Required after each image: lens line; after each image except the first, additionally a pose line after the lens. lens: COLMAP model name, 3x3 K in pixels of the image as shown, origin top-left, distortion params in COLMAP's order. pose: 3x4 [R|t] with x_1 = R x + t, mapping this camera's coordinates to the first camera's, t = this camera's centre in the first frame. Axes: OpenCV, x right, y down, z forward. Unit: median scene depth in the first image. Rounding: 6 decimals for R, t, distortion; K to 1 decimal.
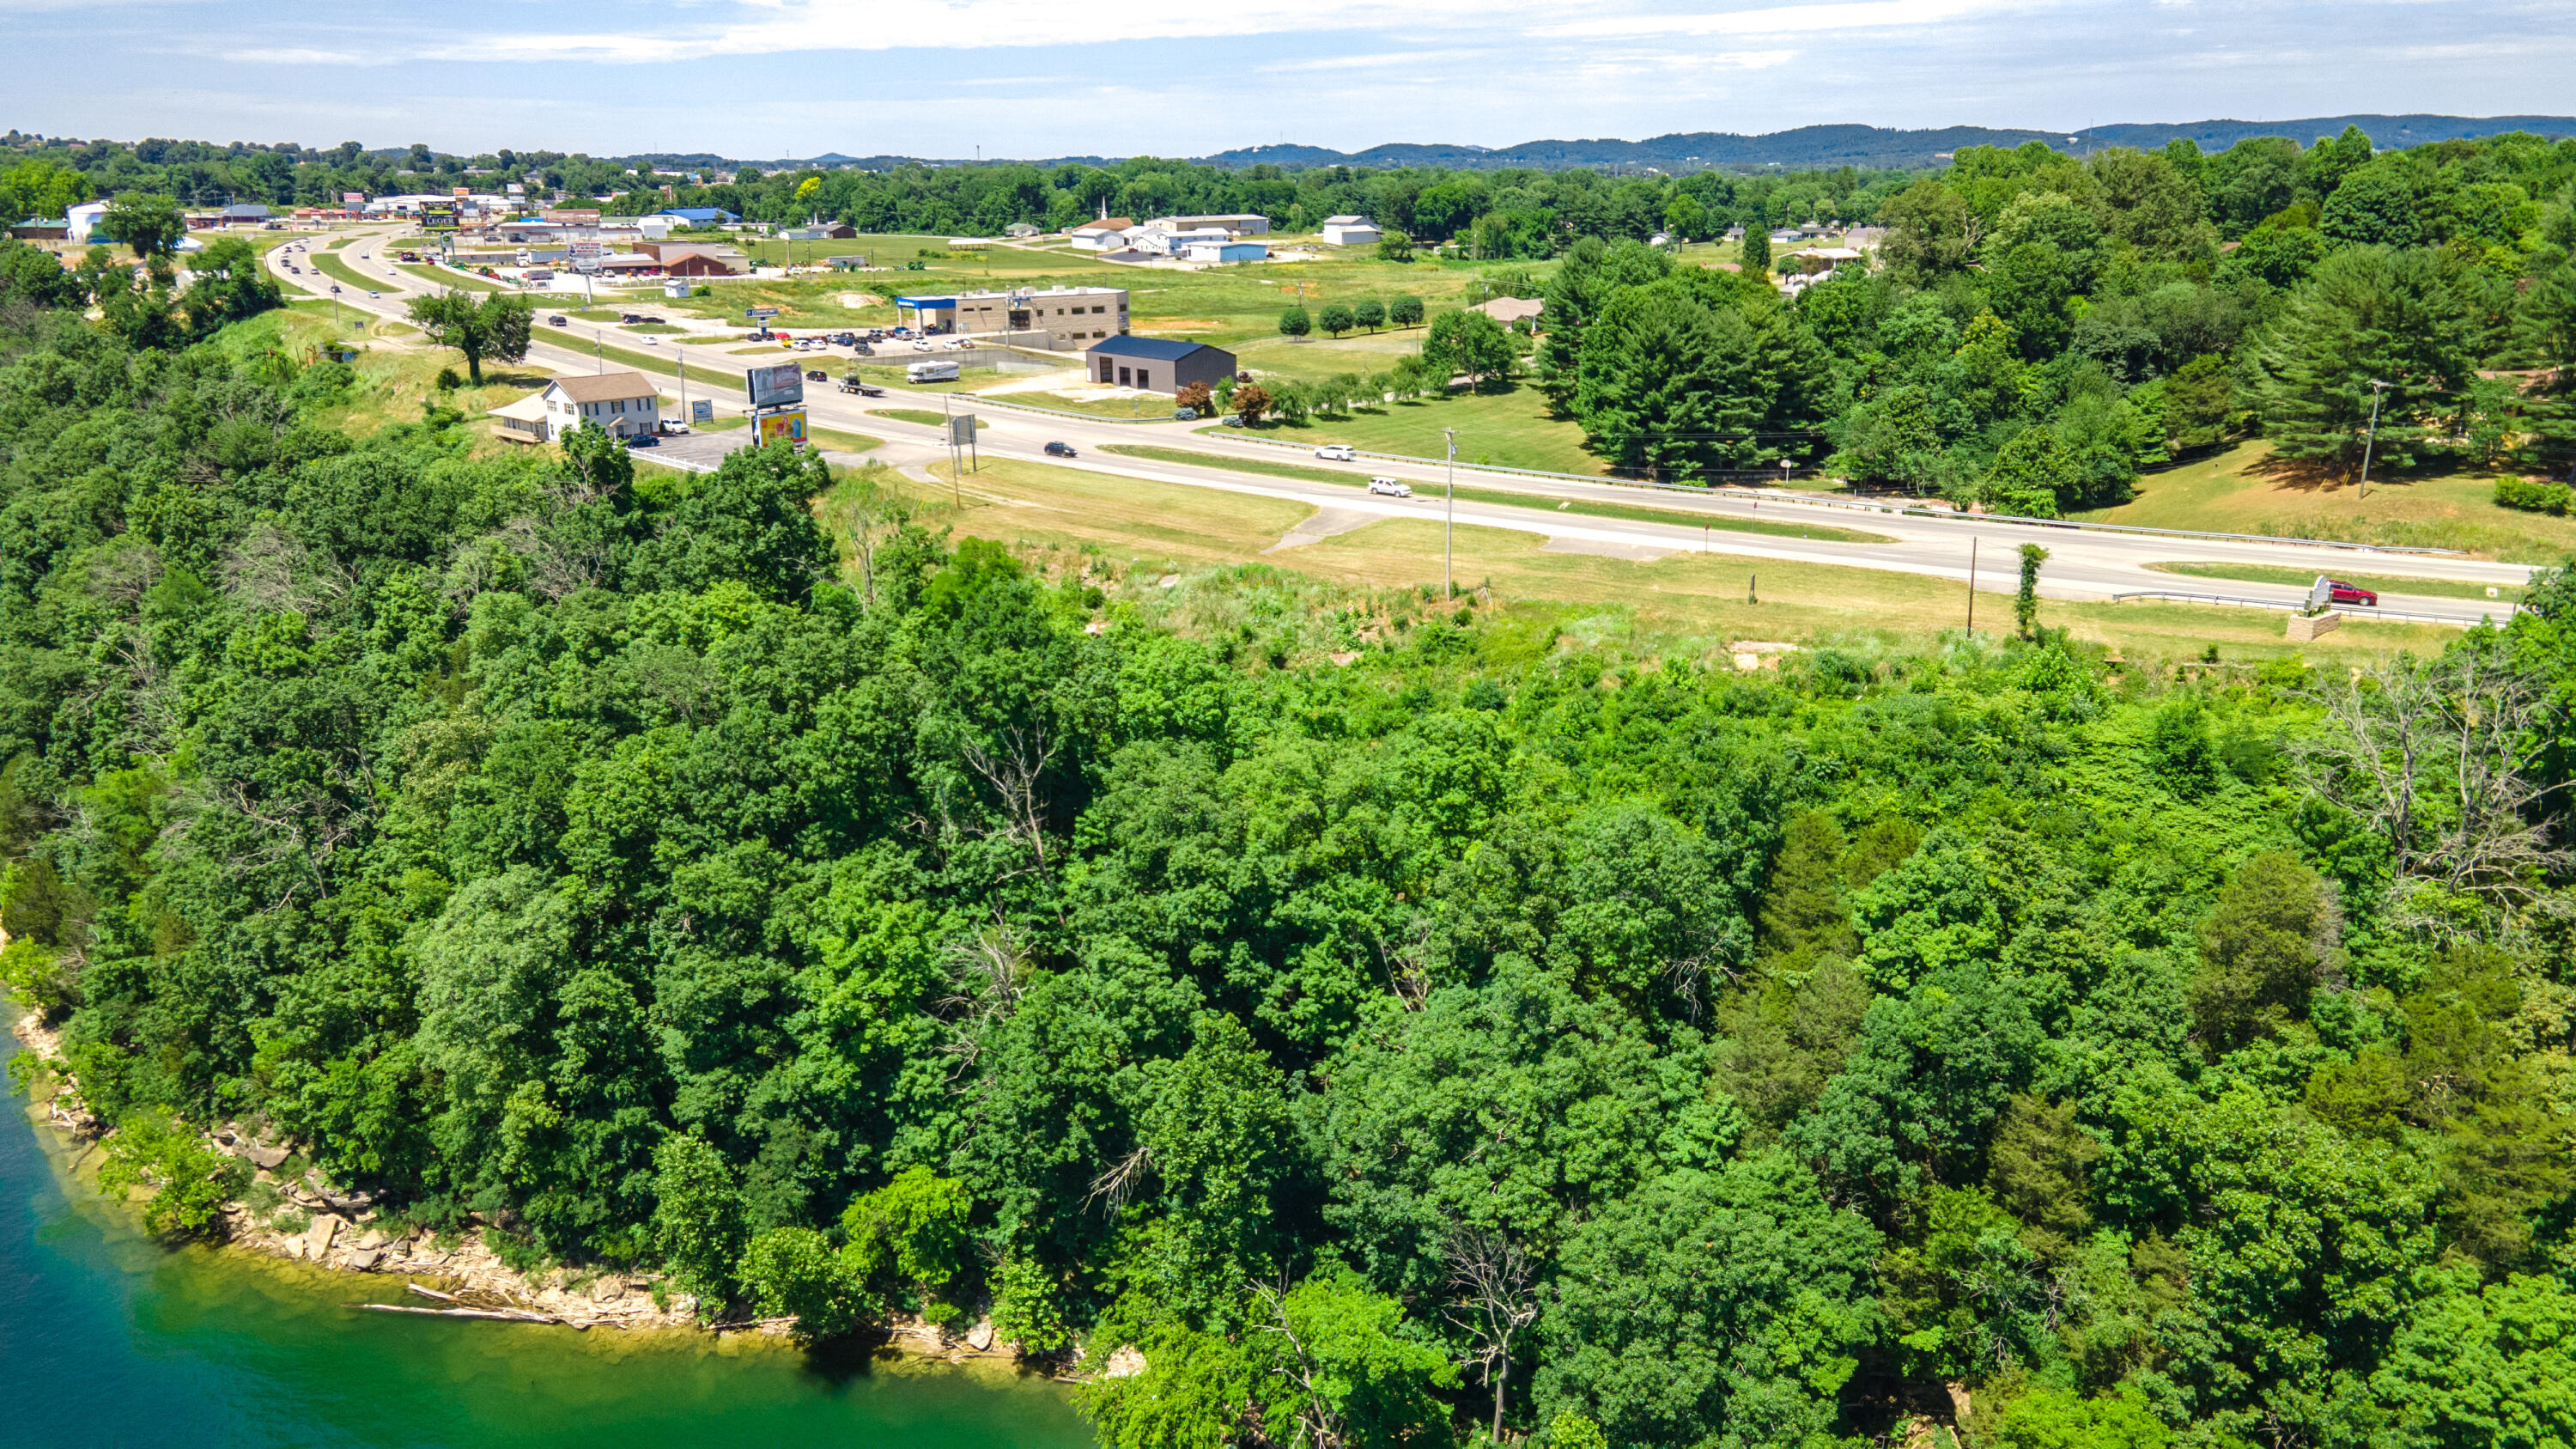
lens RADIAL K [[1748.4, 0, 1288.0], [0, 1748.4, 724.5], [0, 0, 1]] dist [0.059054, -0.000006]
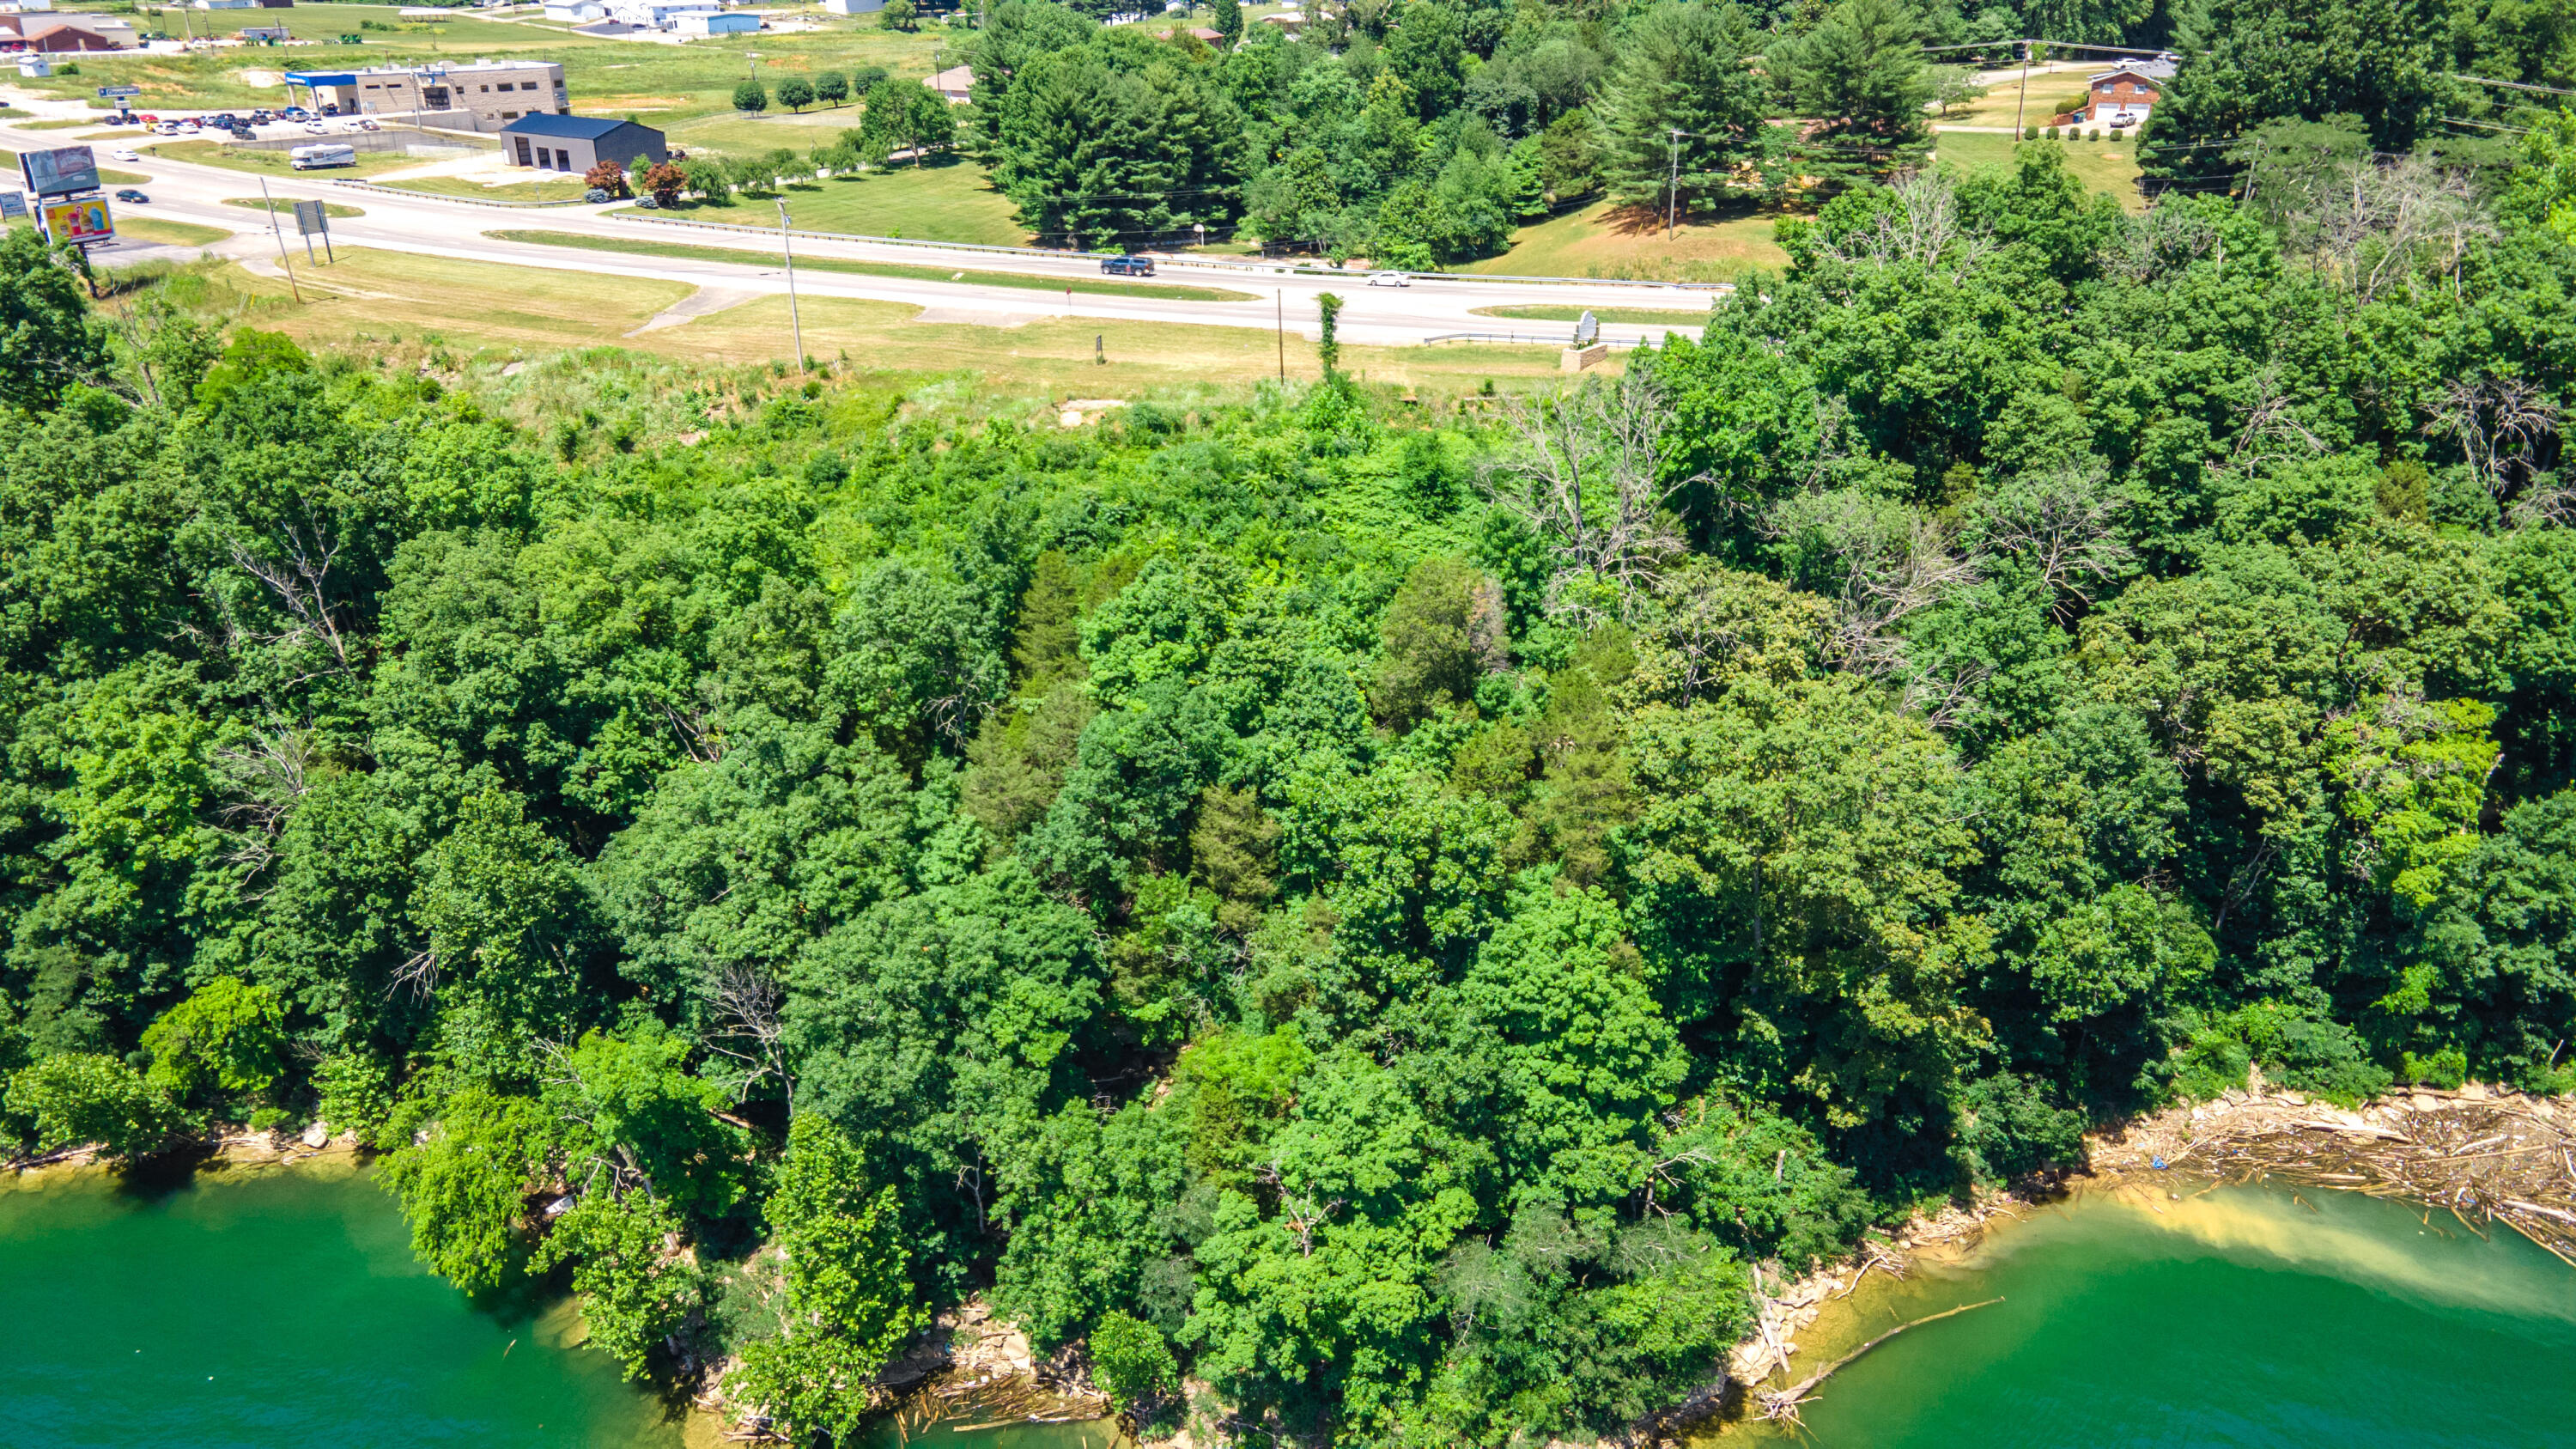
lens RADIAL K [[1778.8, 0, 1296.0], [0, 1778.8, 697.1], [0, 0, 1]] dist [0.041359, 0.042896]
pose [[0.982576, -0.083954, 0.165820, 0.221377], [0.067554, 0.992469, 0.102184, 0.031837], [-0.173150, -0.089201, 0.980848, -0.084505]]
